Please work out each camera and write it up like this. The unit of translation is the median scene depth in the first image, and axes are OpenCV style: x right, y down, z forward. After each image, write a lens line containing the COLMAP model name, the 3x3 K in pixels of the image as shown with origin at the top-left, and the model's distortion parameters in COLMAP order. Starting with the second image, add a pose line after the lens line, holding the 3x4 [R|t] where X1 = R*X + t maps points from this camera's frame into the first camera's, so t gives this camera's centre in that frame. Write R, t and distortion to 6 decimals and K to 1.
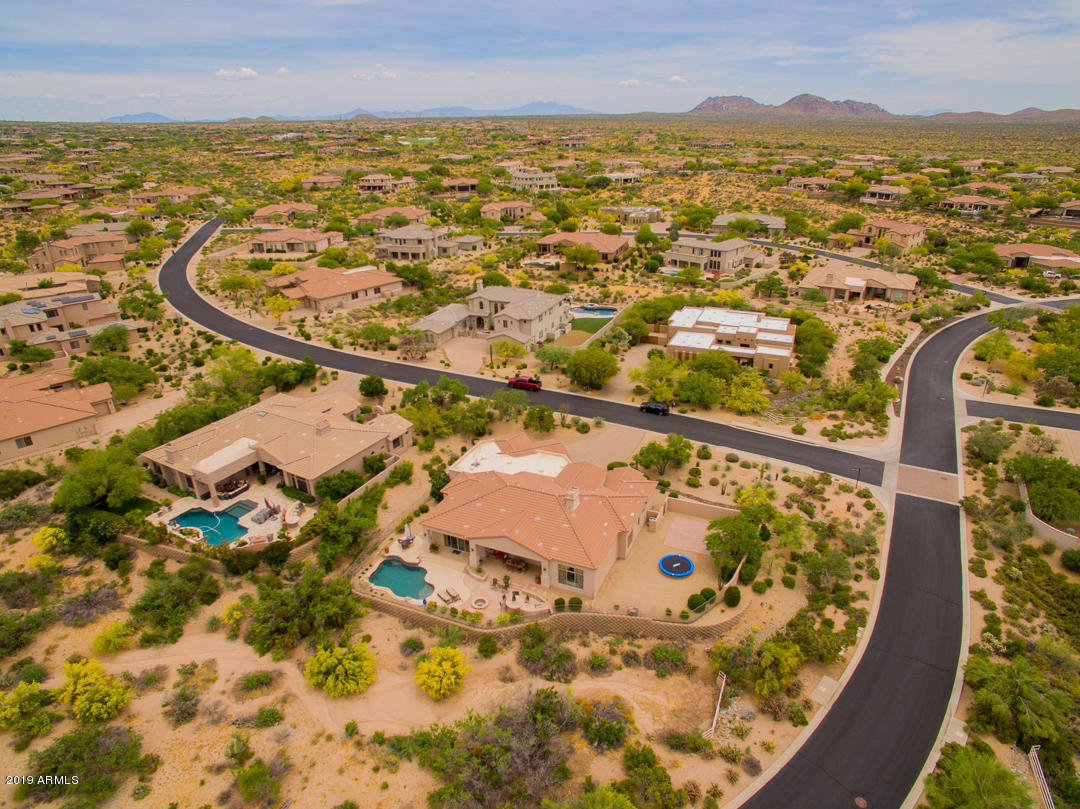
lens RADIAL K [[660.1, 0, 540.0], [0, 660.1, 404.5], [0, 0, 1]] dist [-0.127754, 0.089292]
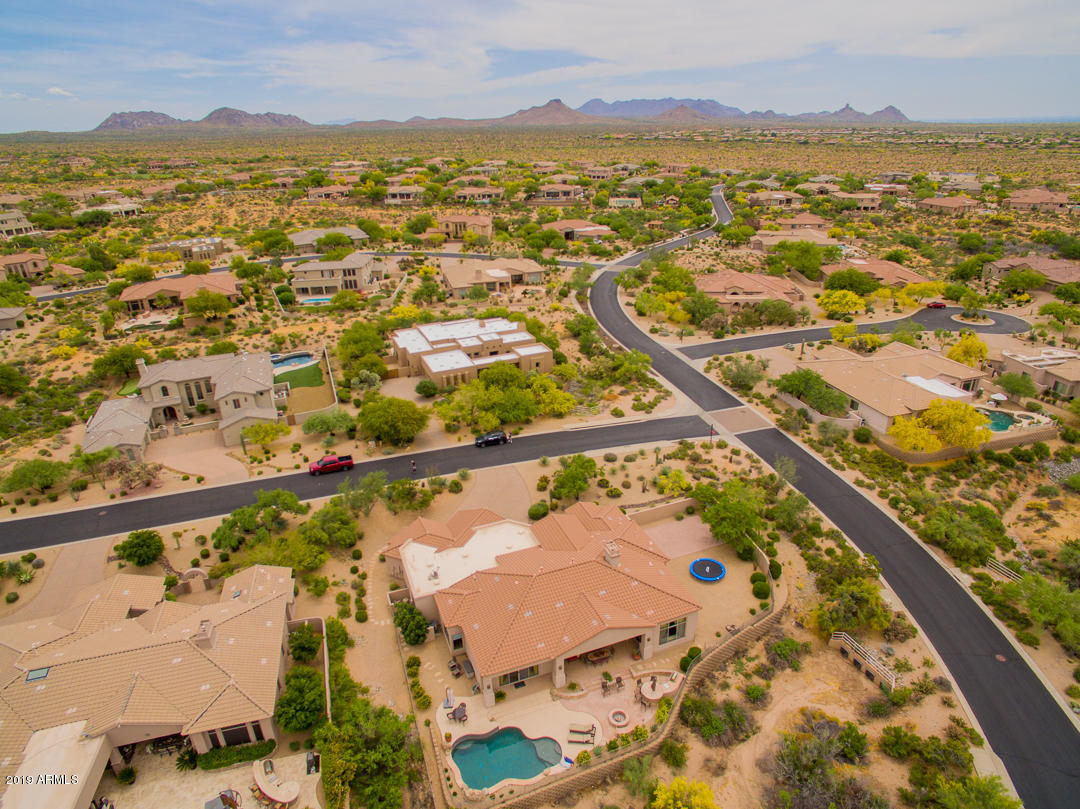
lens RADIAL K [[657.1, 0, 541.5], [0, 657.1, 402.7], [0, 0, 1]] dist [-0.121169, 0.086515]
pose [[0.701349, -0.286616, 0.652657, -0.502838], [0.298741, 0.949499, 0.095946, -0.154080], [-0.647197, 0.127684, 0.751554, 0.363902]]
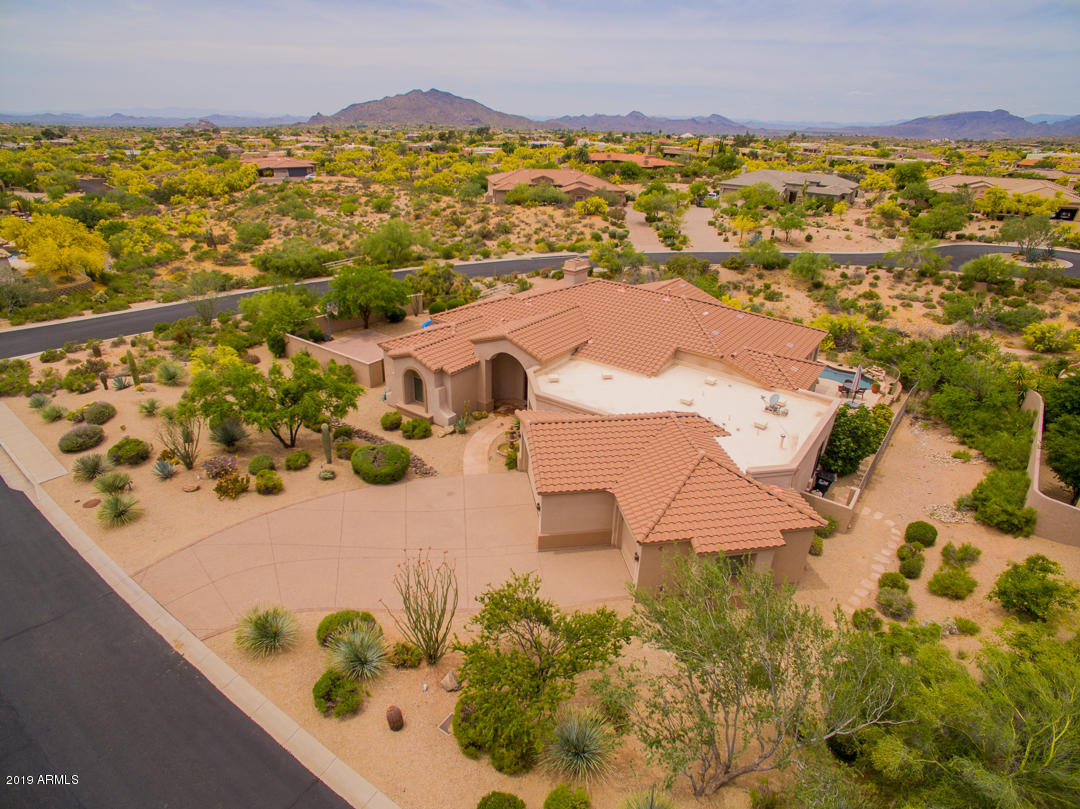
lens RADIAL K [[627.7, 0, 540.0], [0, 627.7, 404.5], [0, 0, 1]] dist [-0.120059, 0.084975]
pose [[-0.980276, -0.088350, 0.176788, -0.030398], [0.075533, 0.659132, 0.748225, -0.210130], [-0.182633, 0.746820, -0.639457, 1.408250]]
